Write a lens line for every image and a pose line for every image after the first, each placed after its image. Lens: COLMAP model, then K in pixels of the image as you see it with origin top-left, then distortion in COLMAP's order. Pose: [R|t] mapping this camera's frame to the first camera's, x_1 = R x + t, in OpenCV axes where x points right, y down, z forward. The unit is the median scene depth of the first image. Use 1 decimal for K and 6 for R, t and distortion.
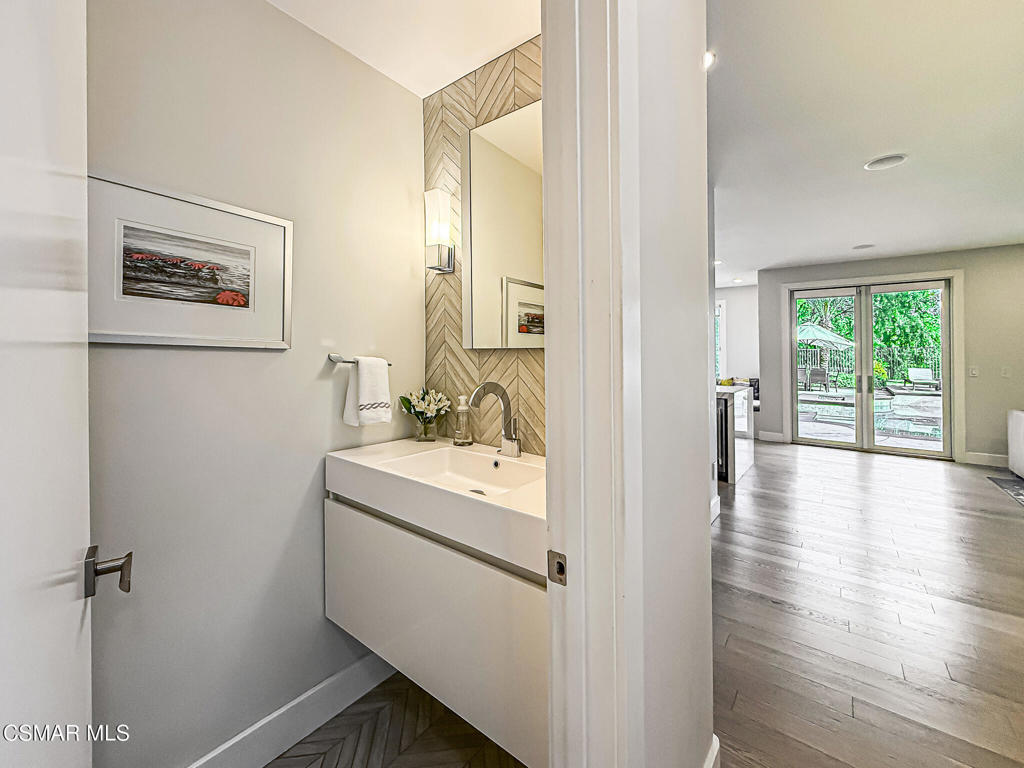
lens RADIAL K [[417.4, 0, 514.4], [0, 417.4, 379.6], [0, 0, 1]] dist [0.000404, 0.000036]
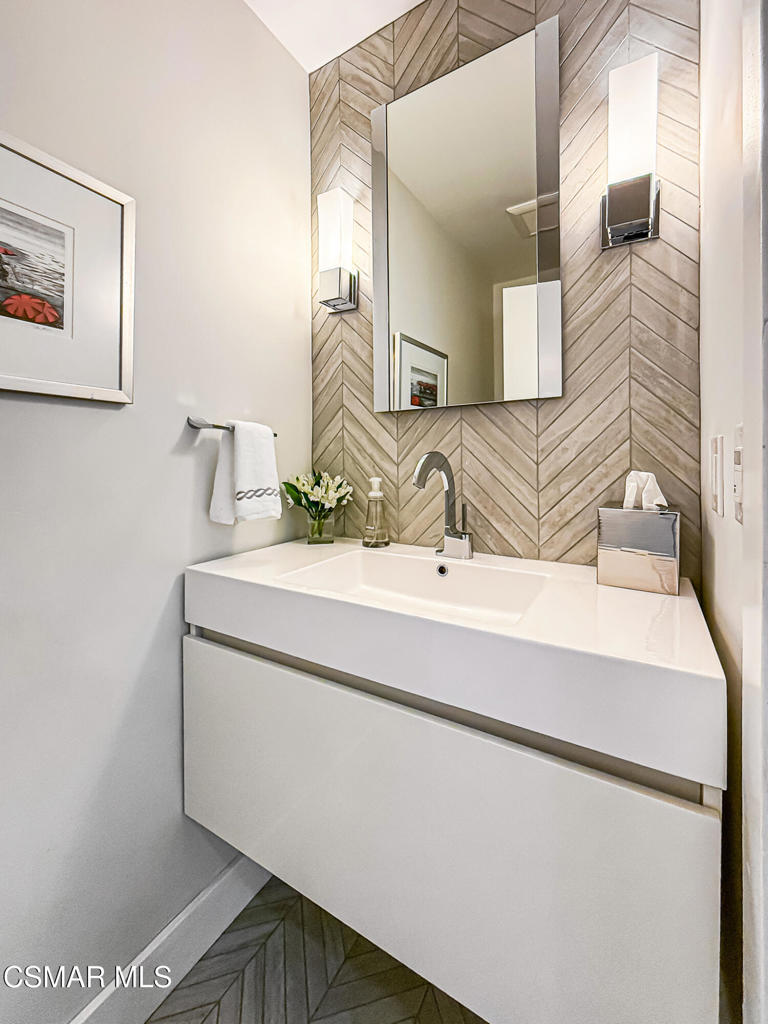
lens RADIAL K [[417.4, 0, 372.9], [0, 417.4, 471.9], [0, 0, 1]] dist [0.000404, 0.000036]
pose [[0.994025, -0.025768, 0.106069, -0.212339], [0.028647, 0.999259, -0.025708, 0.049482], [-0.105328, 0.028593, 0.994026, 0.293429]]
